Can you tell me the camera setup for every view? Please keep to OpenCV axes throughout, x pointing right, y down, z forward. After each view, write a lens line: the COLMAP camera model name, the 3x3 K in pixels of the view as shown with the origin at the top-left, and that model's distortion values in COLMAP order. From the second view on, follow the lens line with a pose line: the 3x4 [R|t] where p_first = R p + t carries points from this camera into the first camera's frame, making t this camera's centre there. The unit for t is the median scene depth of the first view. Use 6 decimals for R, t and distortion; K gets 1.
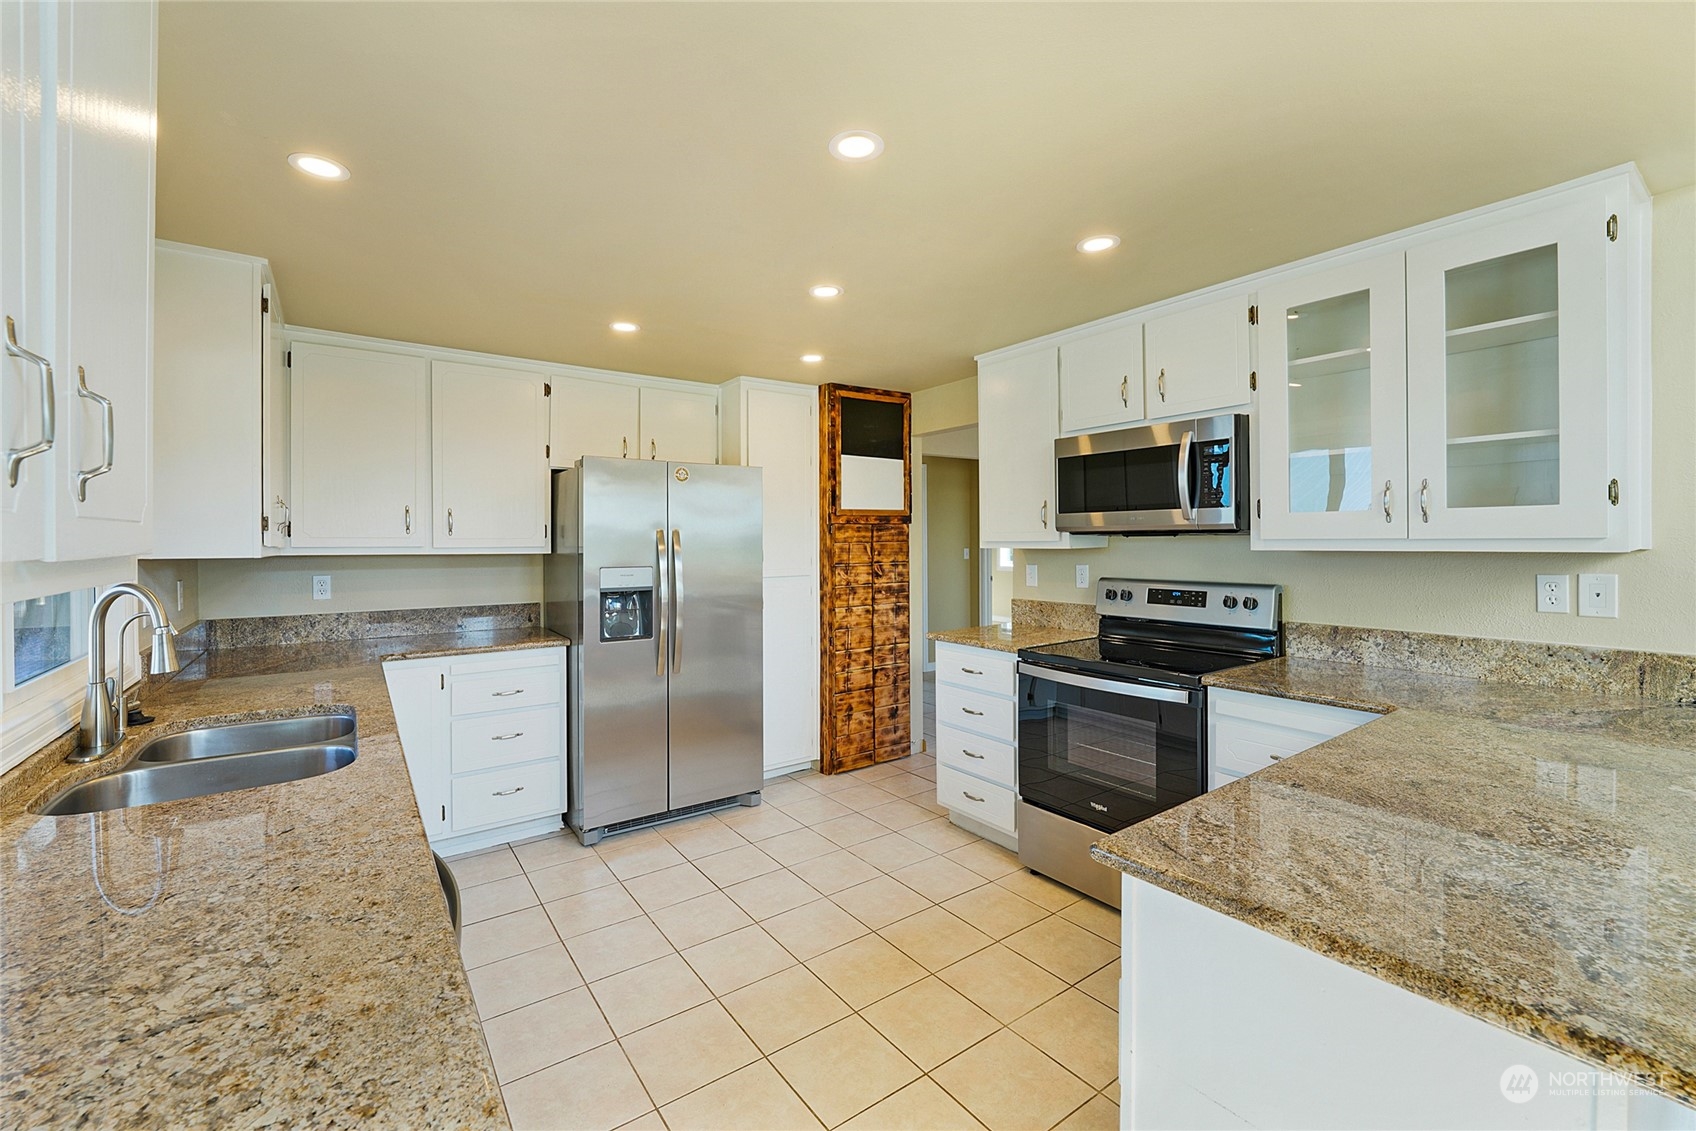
lens RADIAL K [[699.2, 0, 847.1], [0, 699.2, 538.5], [0, 0, 1]] dist [-0.009385, -0.001529]
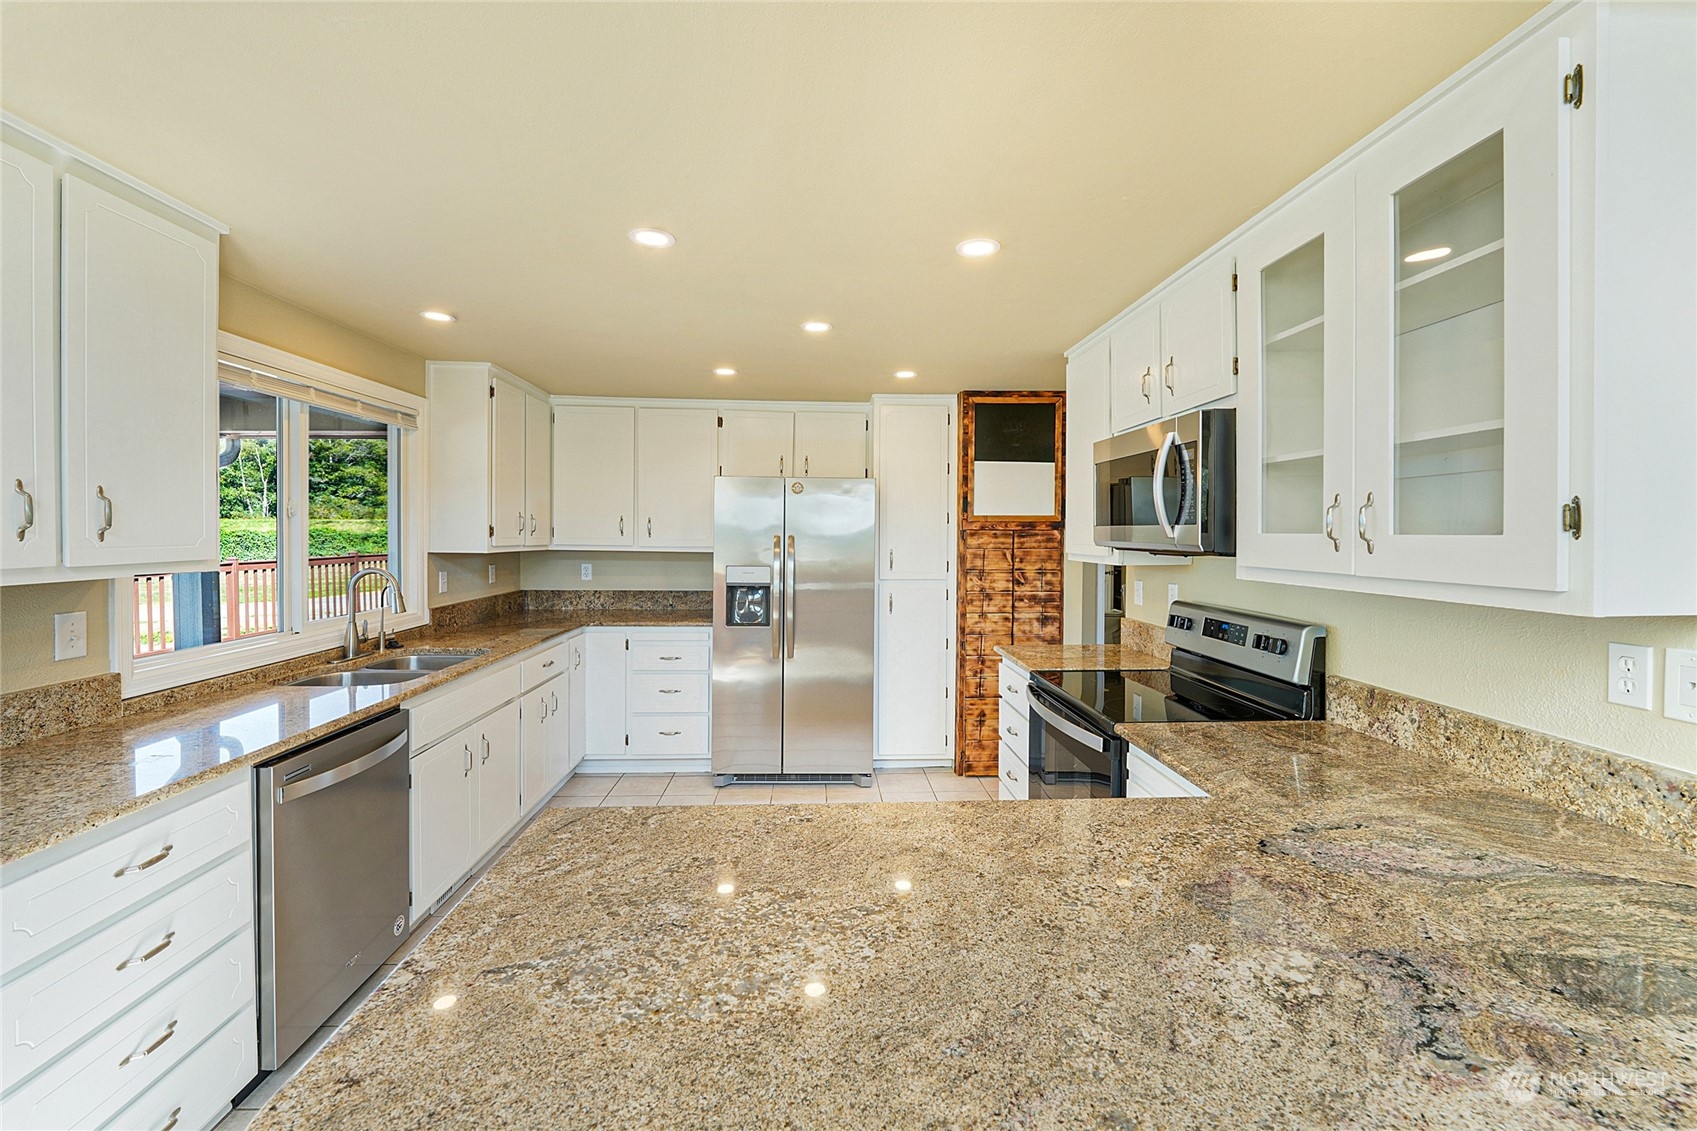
lens RADIAL K [[699.6, 0, 856.2], [0, 699.6, 538.8], [0, 0, 1]] dist [-0.009385, -0.001529]
pose [[0.845148, 0.018910, -0.534197, 0.474012], [-0.012909, 0.999805, 0.014968, -0.026088], [0.534376, -0.005754, 0.845227, 0.071455]]
